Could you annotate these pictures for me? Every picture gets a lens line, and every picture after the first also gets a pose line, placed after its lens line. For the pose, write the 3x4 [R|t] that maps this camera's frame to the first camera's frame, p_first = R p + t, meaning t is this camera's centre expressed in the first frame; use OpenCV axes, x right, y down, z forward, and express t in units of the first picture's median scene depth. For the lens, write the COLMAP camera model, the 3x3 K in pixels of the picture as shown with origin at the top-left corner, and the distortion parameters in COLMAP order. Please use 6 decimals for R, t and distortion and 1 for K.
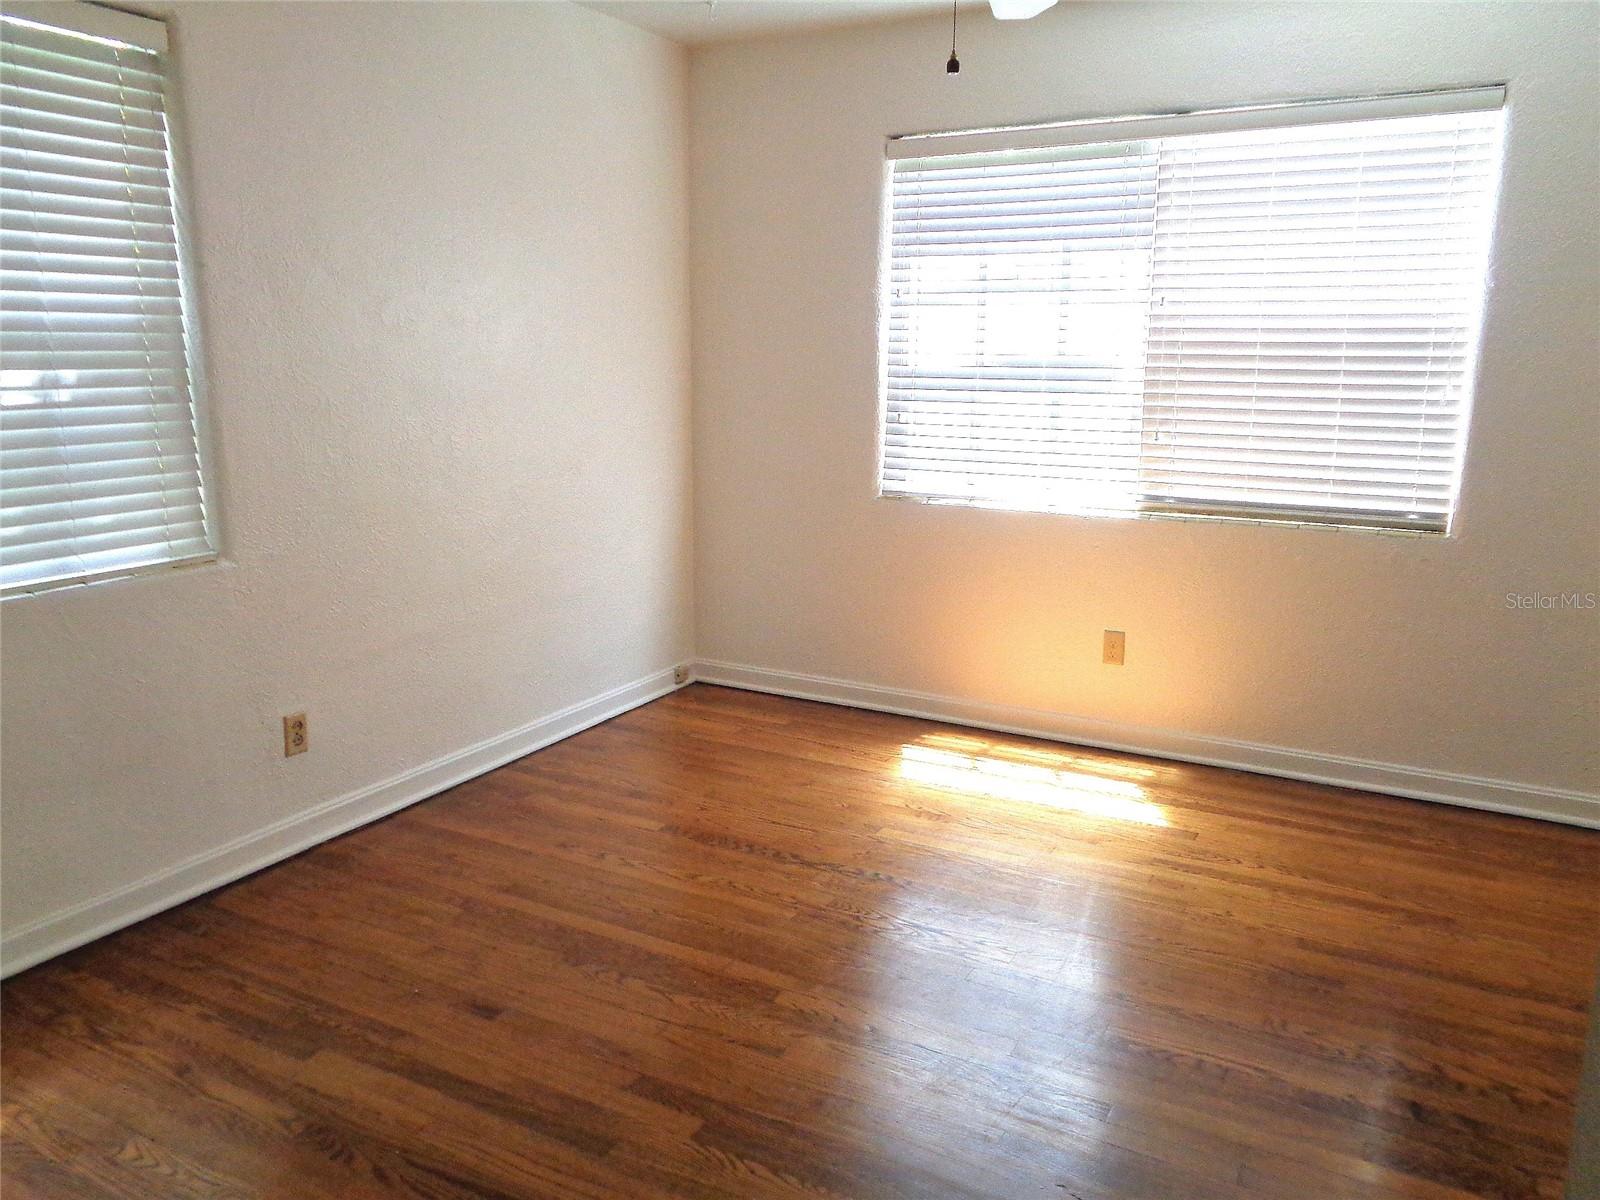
lens RADIAL K [[1205.7, 0, 800.0], [0, 1205.7, 600.0], [0, 0, 1]] dist [0.011450, -0.001571]
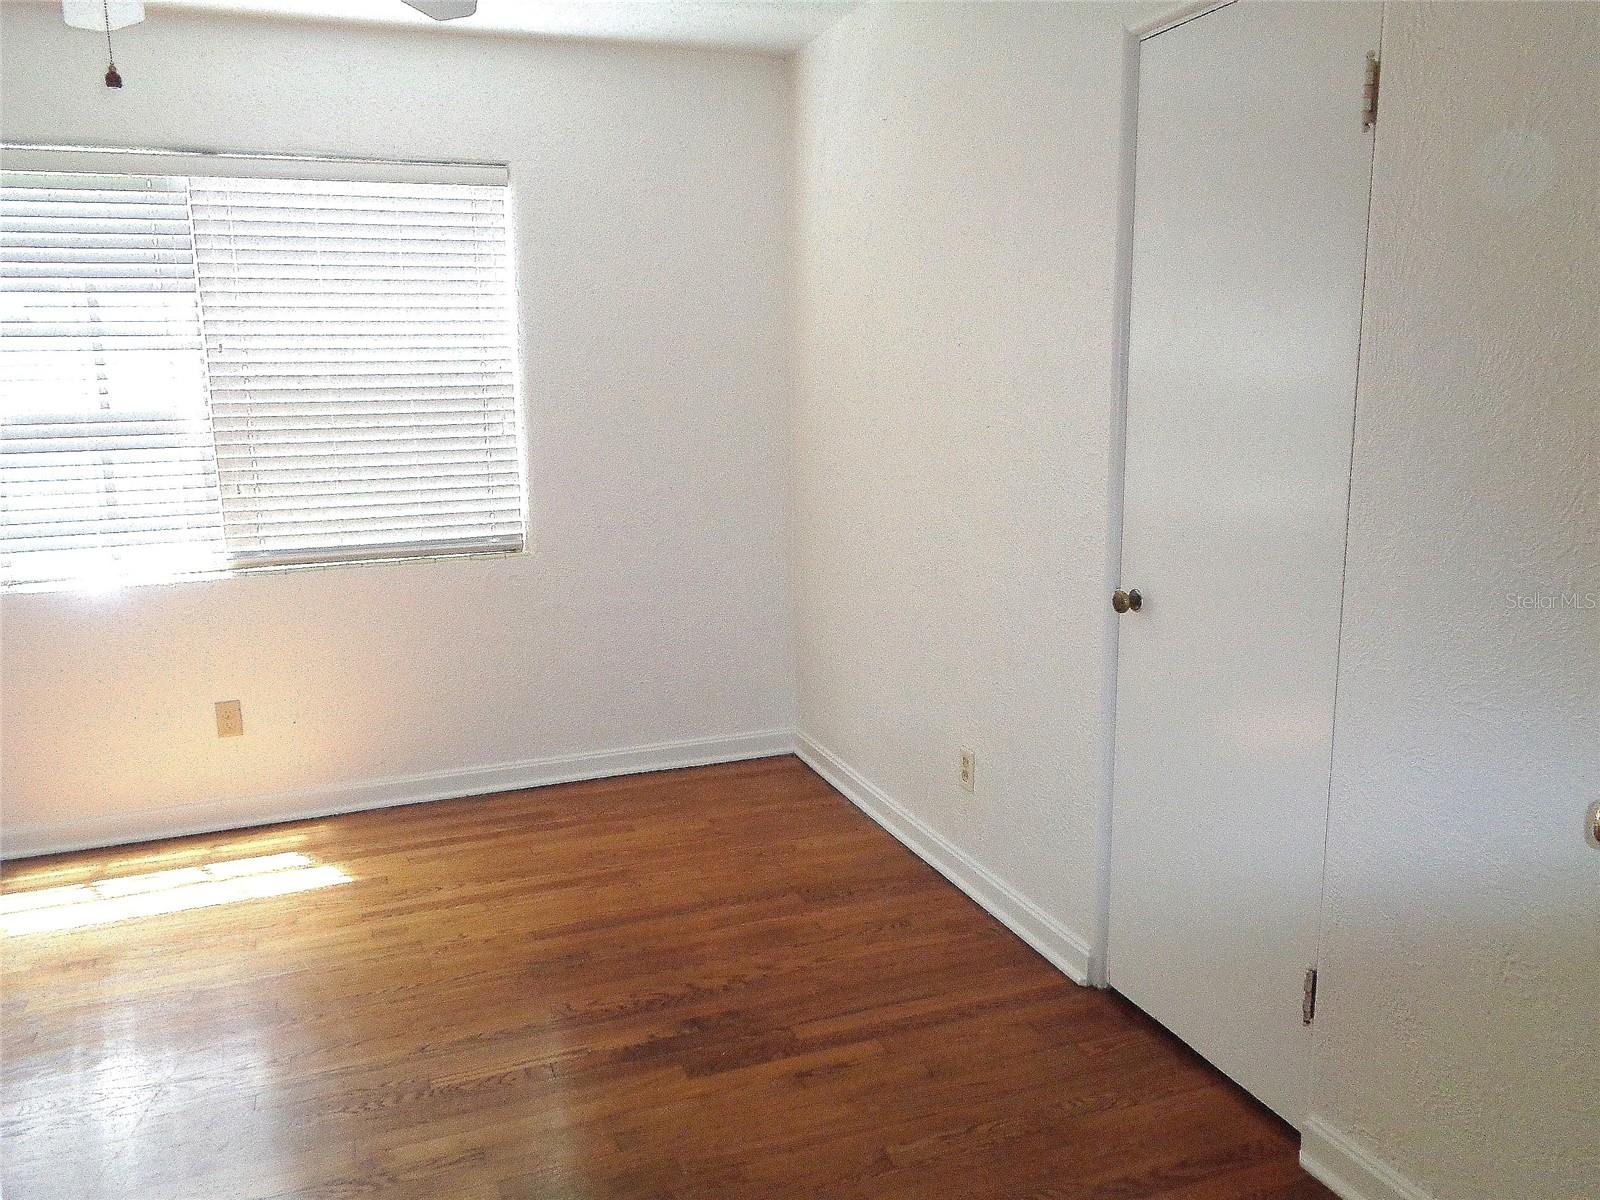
lens RADIAL K [[1205.7, 0, 800.0], [0, 1205.7, 600.0], [0, 0, 1]] dist [0.011450, -0.001571]
pose [[0.645312, -0.156742, 0.747666, -0.161413], [0.181502, 0.982157, 0.049245, -0.019107], [-0.742044, 0.103925, 0.662247, 0.059050]]
